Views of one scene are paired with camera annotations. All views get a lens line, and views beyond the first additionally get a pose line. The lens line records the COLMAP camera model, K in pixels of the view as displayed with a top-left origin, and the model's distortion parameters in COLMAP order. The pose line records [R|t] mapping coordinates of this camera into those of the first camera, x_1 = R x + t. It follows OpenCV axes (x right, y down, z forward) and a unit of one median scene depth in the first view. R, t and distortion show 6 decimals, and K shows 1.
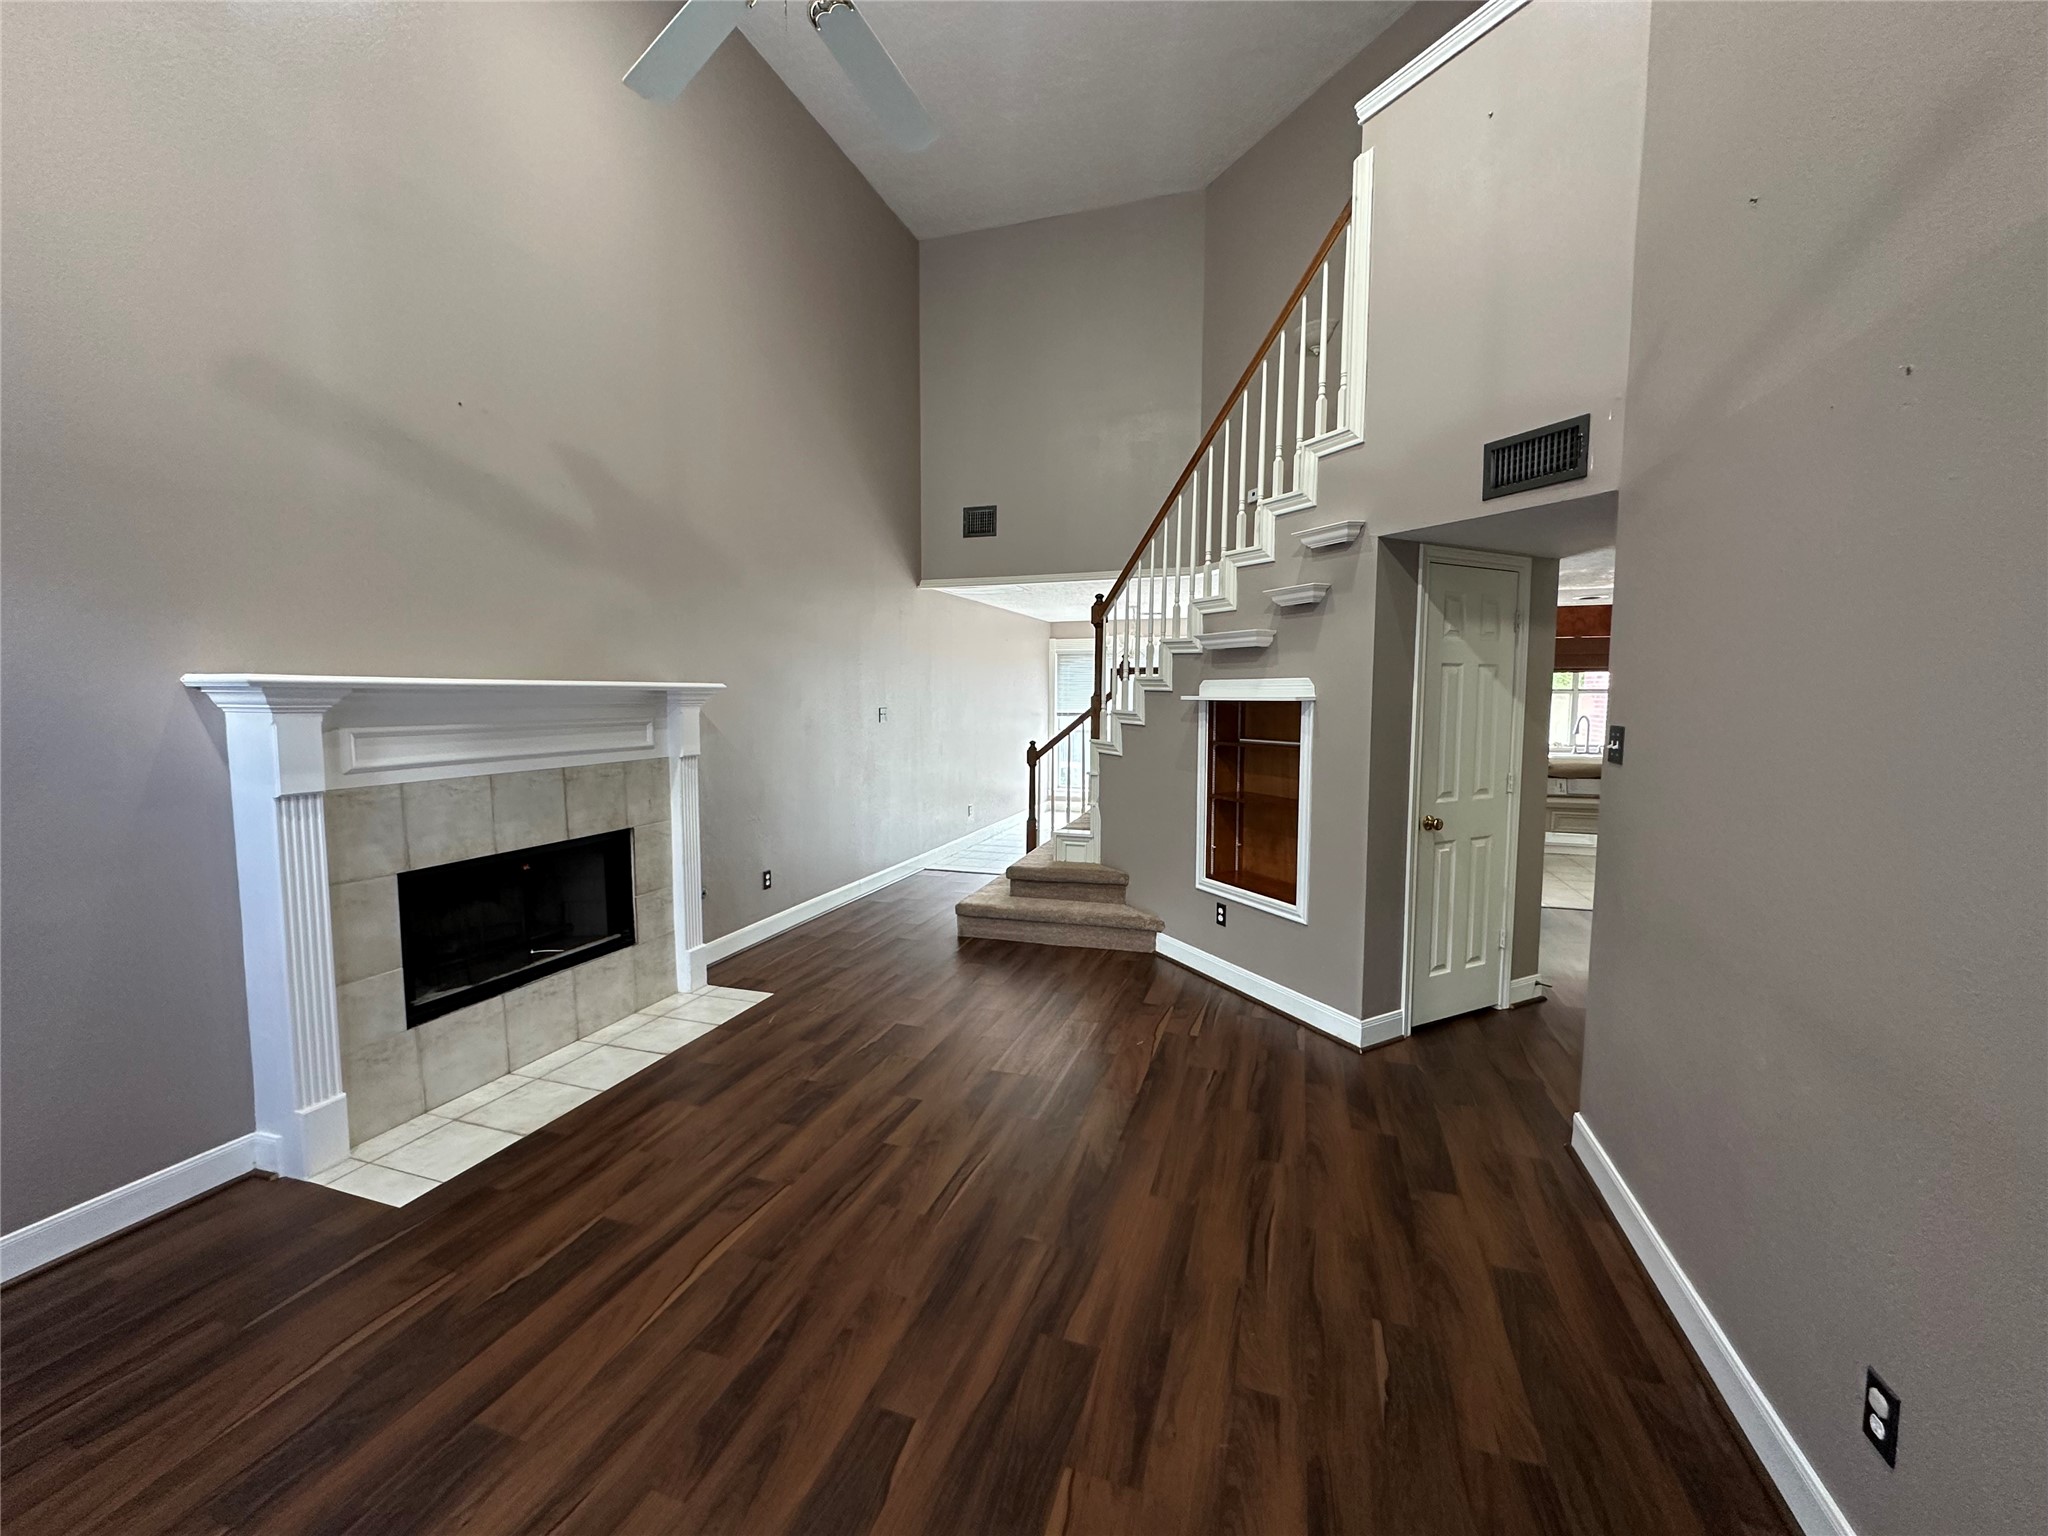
lens RADIAL K [[815.8, 0, 1019.9], [0, 815.8, 763.4], [0, 0, 1]] dist [-0.003873, 0.000418]
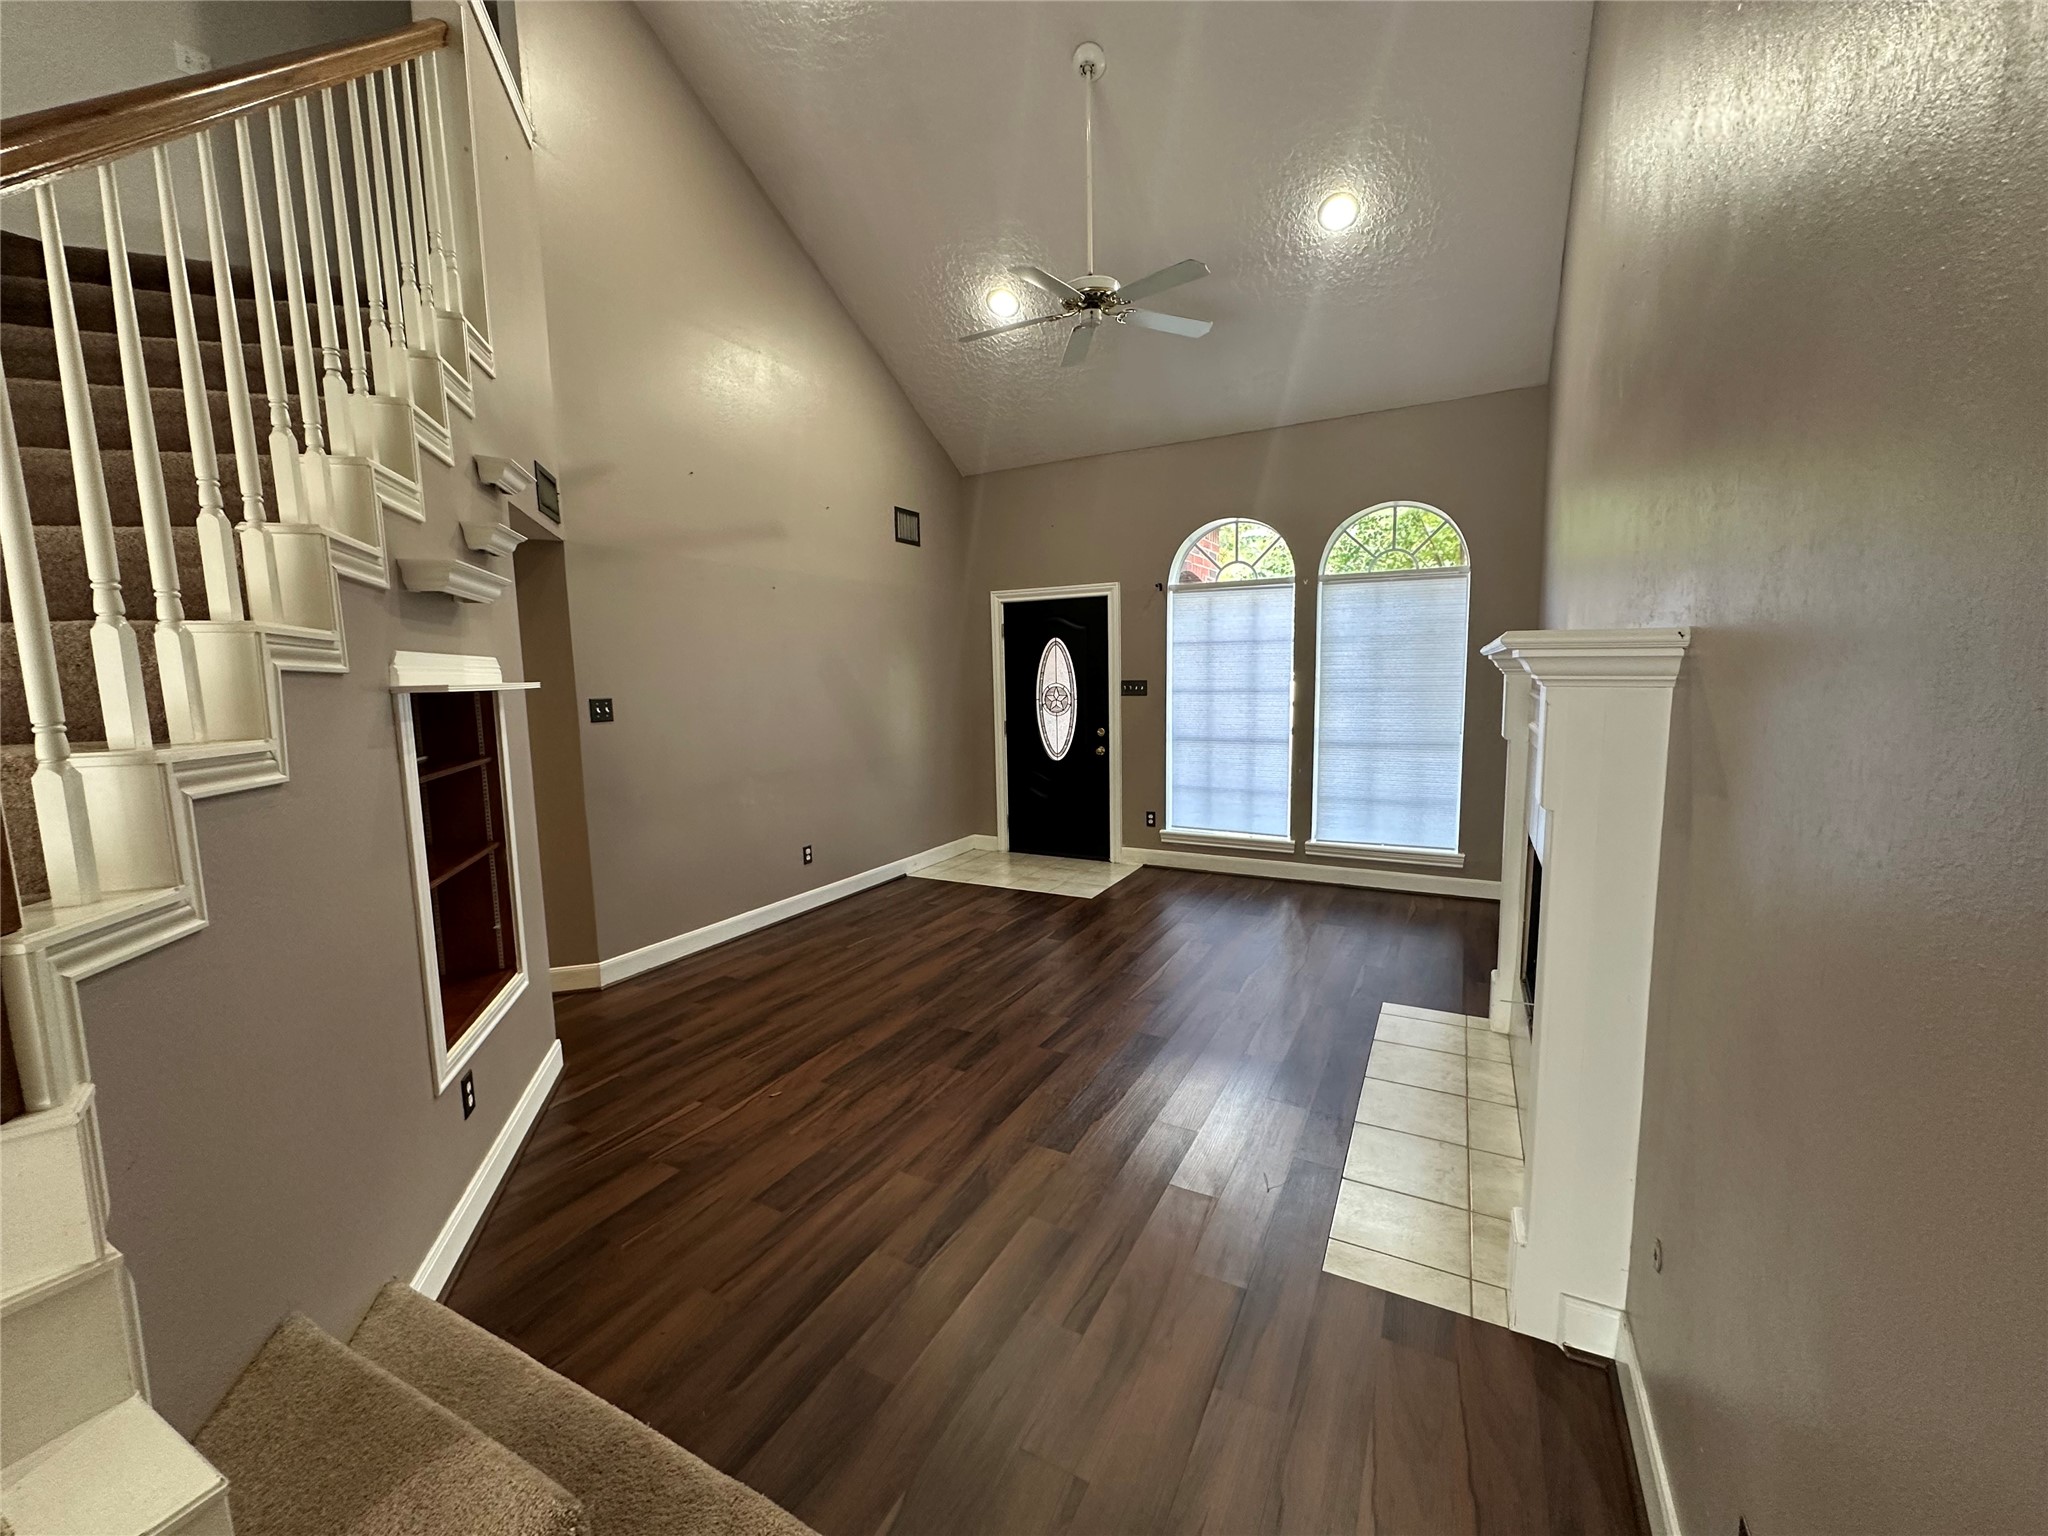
lens RADIAL K [[815.8, 0, 1023.1], [0, 815.8, 770.0], [0, 0, 1]] dist [-0.003873, 0.000418]
pose [[-0.986567, -0.002363, 0.163337, -0.272205], [0.031441, 0.978453, 0.204064, -0.164562], [-0.160300, 0.206458, -0.965235, 1.946276]]
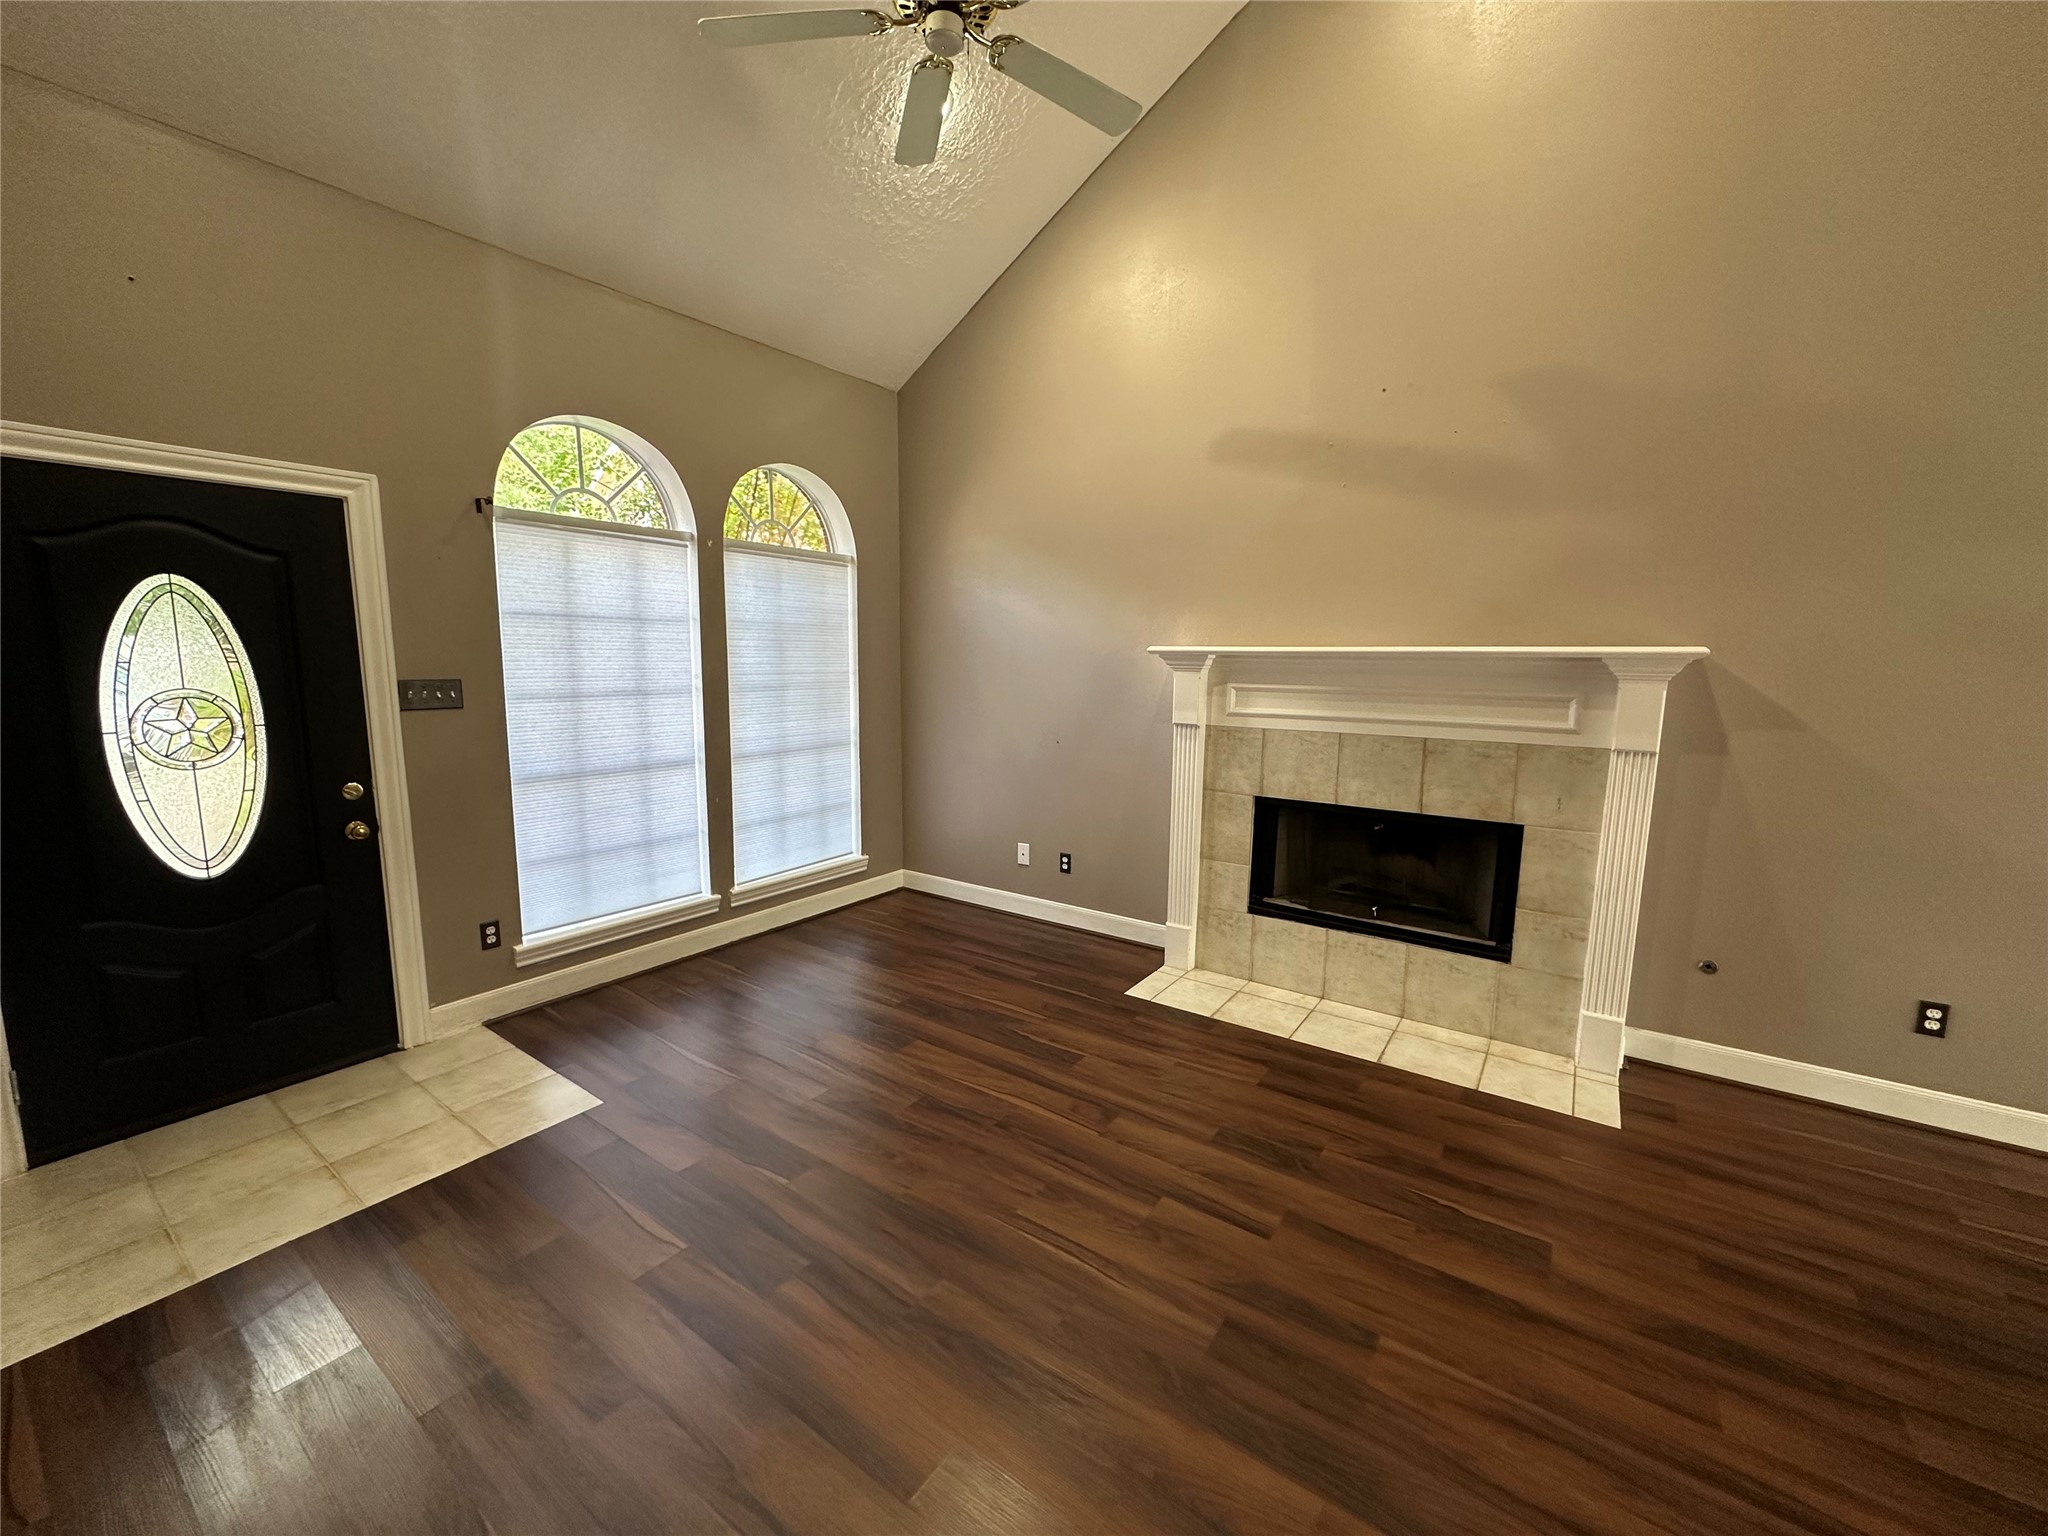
lens RADIAL K [[815.8, 0, 1025.7], [0, 815.8, 764.2], [0, 0, 1]] dist [-0.003873, 0.000418]
pose [[-0.283984, 0.125891, -0.950529, 0.551168], [-0.086807, 0.983896, 0.156245, -0.083276], [0.954891, 0.126884, -0.268483, 0.924232]]
